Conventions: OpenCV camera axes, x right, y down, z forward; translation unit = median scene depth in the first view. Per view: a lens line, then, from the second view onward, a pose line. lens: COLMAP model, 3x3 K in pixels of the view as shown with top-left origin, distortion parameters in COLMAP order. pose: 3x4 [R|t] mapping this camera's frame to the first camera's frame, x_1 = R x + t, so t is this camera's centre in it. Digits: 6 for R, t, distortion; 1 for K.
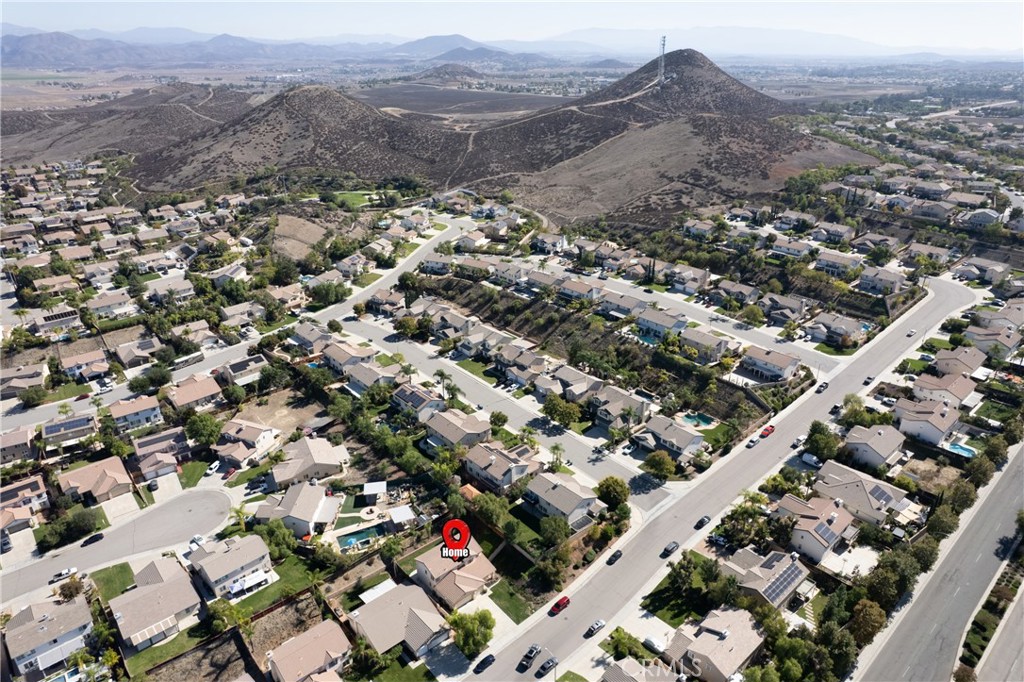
lens RADIAL K [[655.3, 0, 508.1], [0, 655.3, 346.3], [0, 0, 1]] dist [-0.083040, 0.078280]
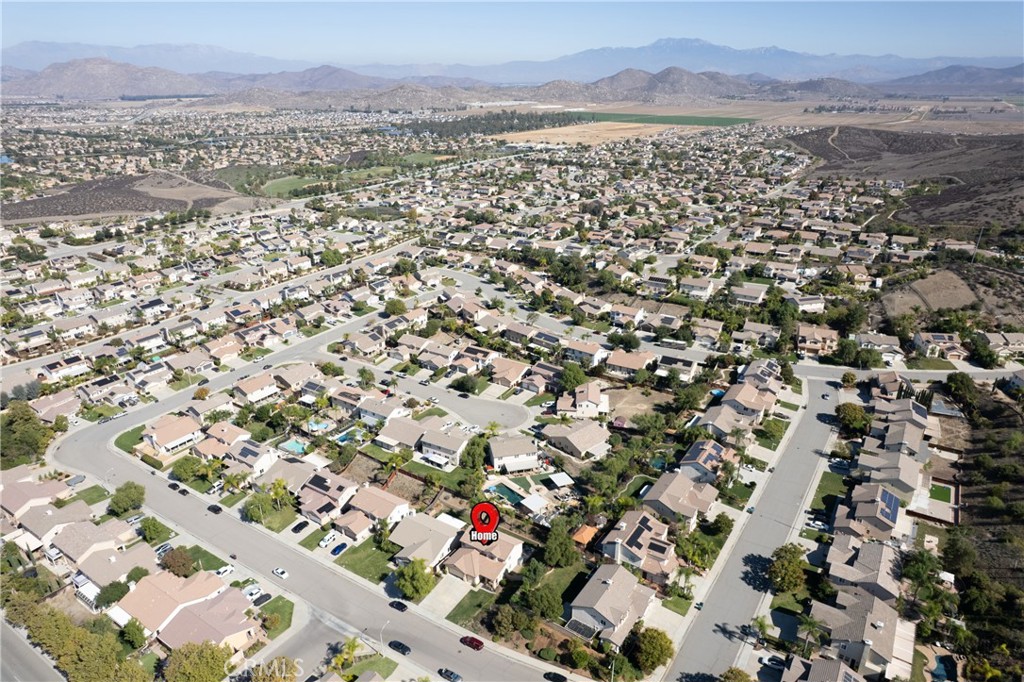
lens RADIAL K [[655.3, 0, 508.1], [0, 655.3, 346.3], [0, 0, 1]] dist [-0.083040, 0.078280]
pose [[0.257465, 0.370755, -0.892330, 0.457013], [-0.402103, 0.880816, 0.249952, -0.146010], [0.878650, 0.294454, 0.375861, 0.319760]]
